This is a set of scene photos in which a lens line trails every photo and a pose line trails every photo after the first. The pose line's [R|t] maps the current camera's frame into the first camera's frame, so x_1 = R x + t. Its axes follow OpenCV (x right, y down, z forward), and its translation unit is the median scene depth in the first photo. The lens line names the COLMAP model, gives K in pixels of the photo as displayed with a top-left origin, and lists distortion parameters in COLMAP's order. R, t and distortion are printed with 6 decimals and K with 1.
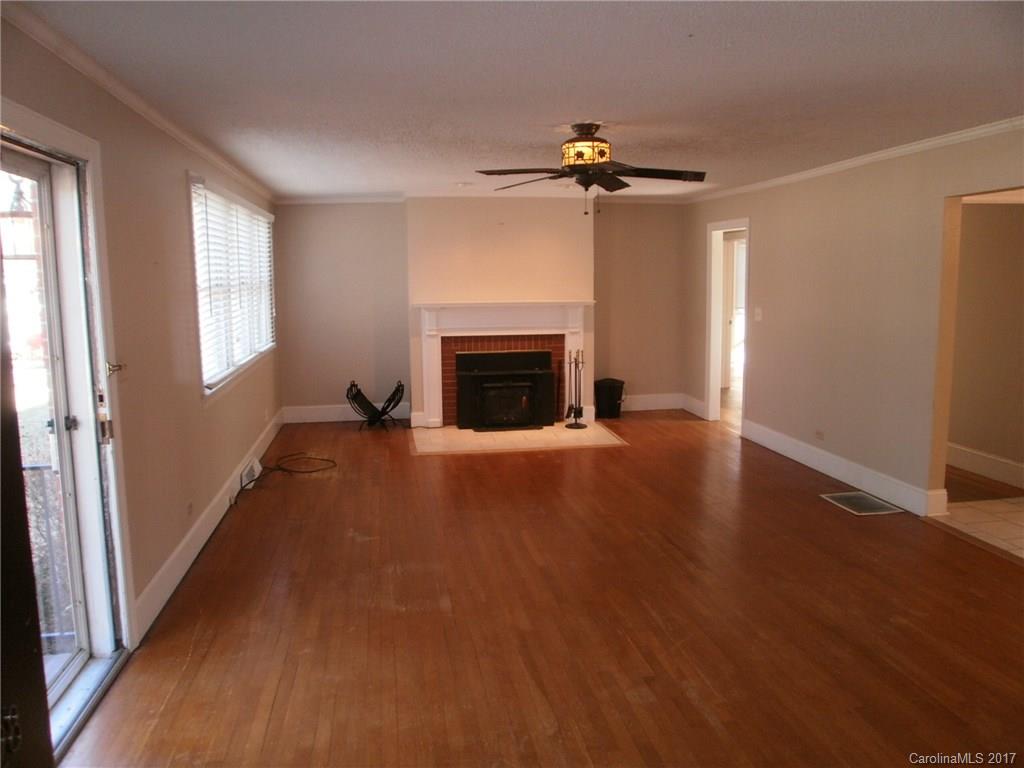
lens RADIAL K [[778.6, 0, 512.0], [0, 778.6, 384.0], [0, 0, 1]] dist [-0.221986, 0.268281]
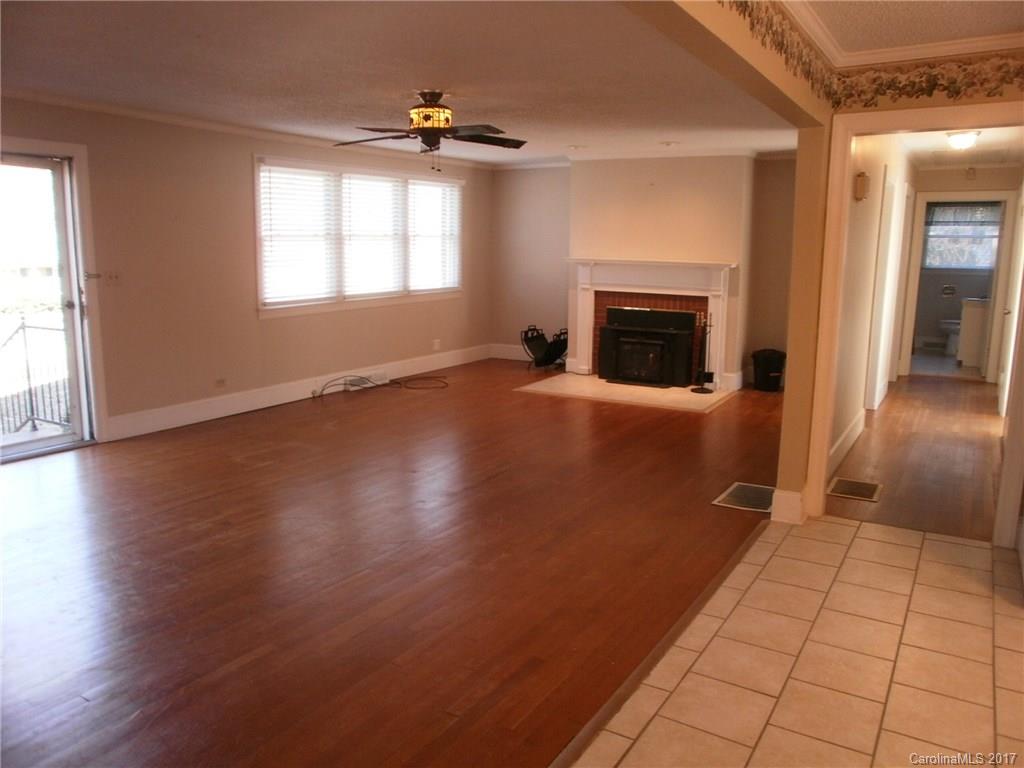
lens RADIAL K [[778.6, 0, 512.0], [0, 778.6, 384.0], [0, 0, 1]] dist [-0.221986, 0.268281]
pose [[0.770323, 0.131351, -0.623979, 0.504302], [-0.106107, 0.991315, 0.077685, -0.004158], [0.628764, 0.006366, 0.777570, 0.101023]]
